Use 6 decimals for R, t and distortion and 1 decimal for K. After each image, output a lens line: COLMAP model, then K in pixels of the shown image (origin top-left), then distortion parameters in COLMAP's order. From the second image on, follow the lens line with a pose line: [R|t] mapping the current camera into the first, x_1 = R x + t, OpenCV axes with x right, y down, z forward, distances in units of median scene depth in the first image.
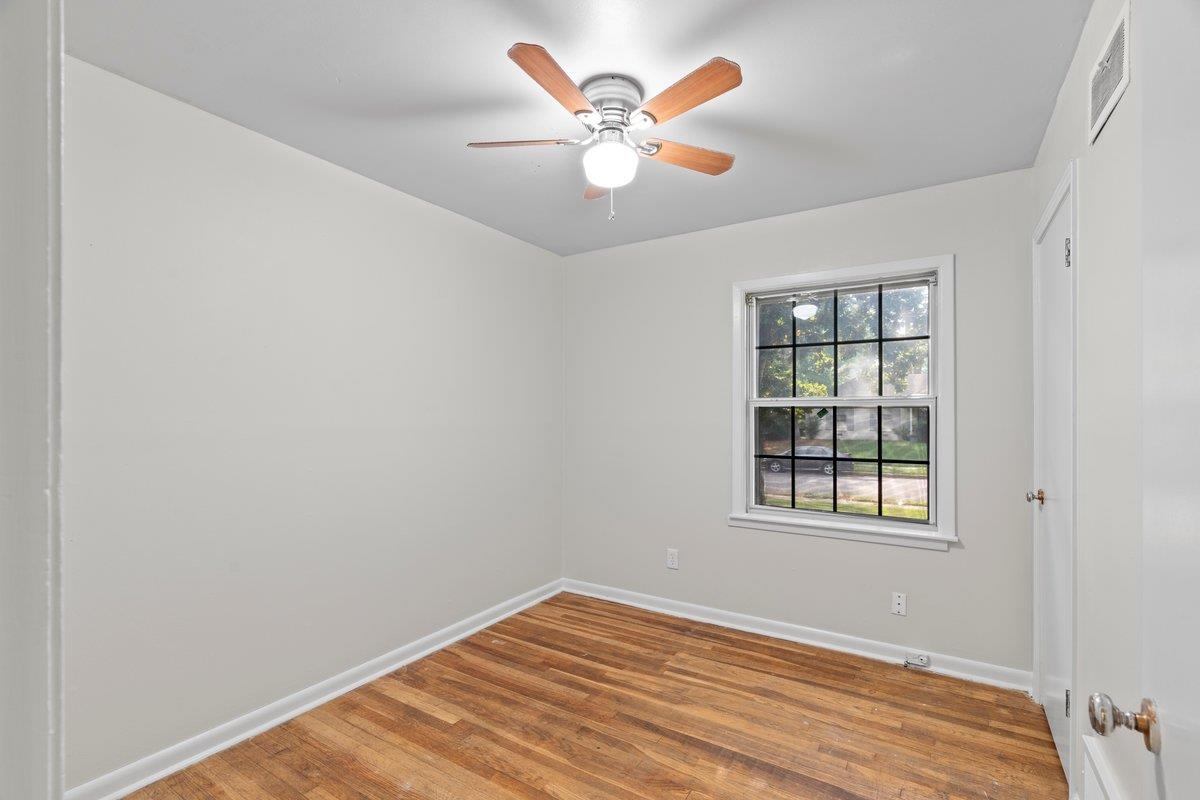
lens RADIAL K [[546.8, 0, 596.5], [0, 546.8, 407.6], [0, 0, 1]] dist [-0.001524, -0.000644]
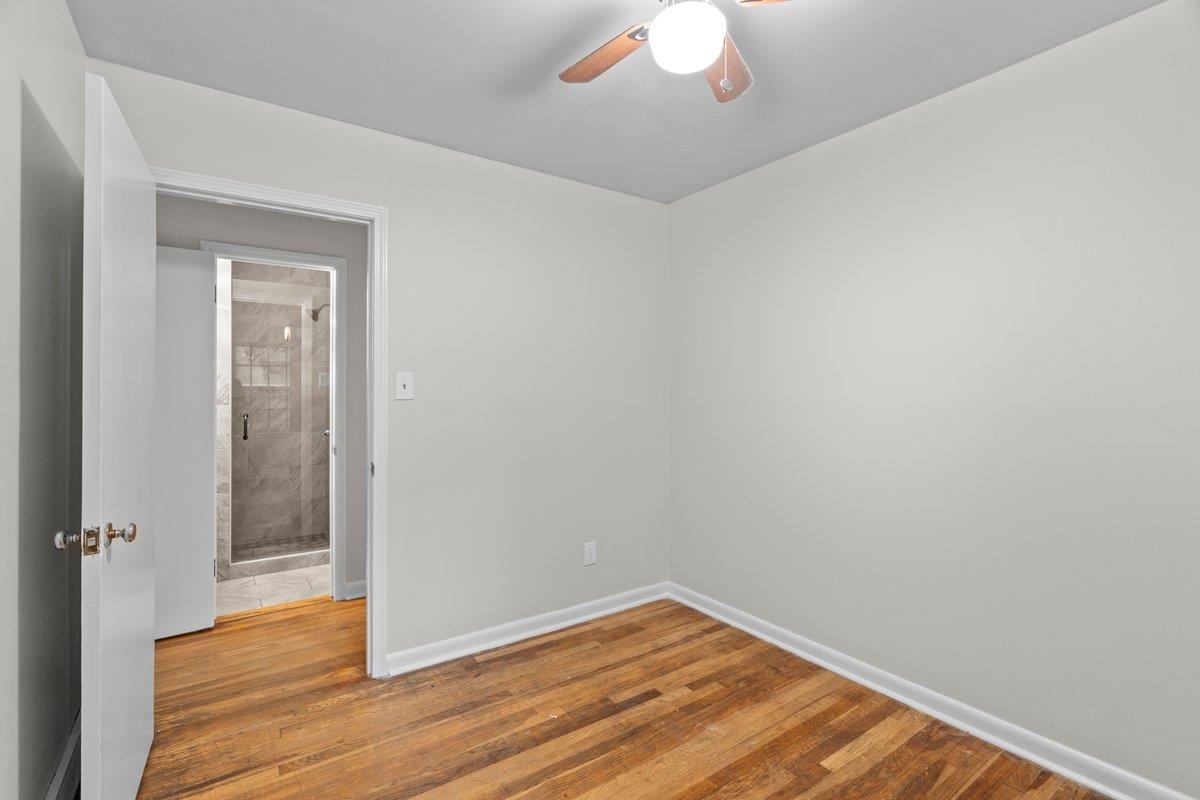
lens RADIAL K [[546.8, 0, 600.8], [0, 546.8, 394.1], [0, 0, 1]] dist [-0.001524, -0.000644]
pose [[-0.381707, 0.004100, -0.924274, 0.613526], [0.008924, 0.999960, 0.000750, 0.018469], [0.924240, -0.007962, -0.381728, 1.001015]]
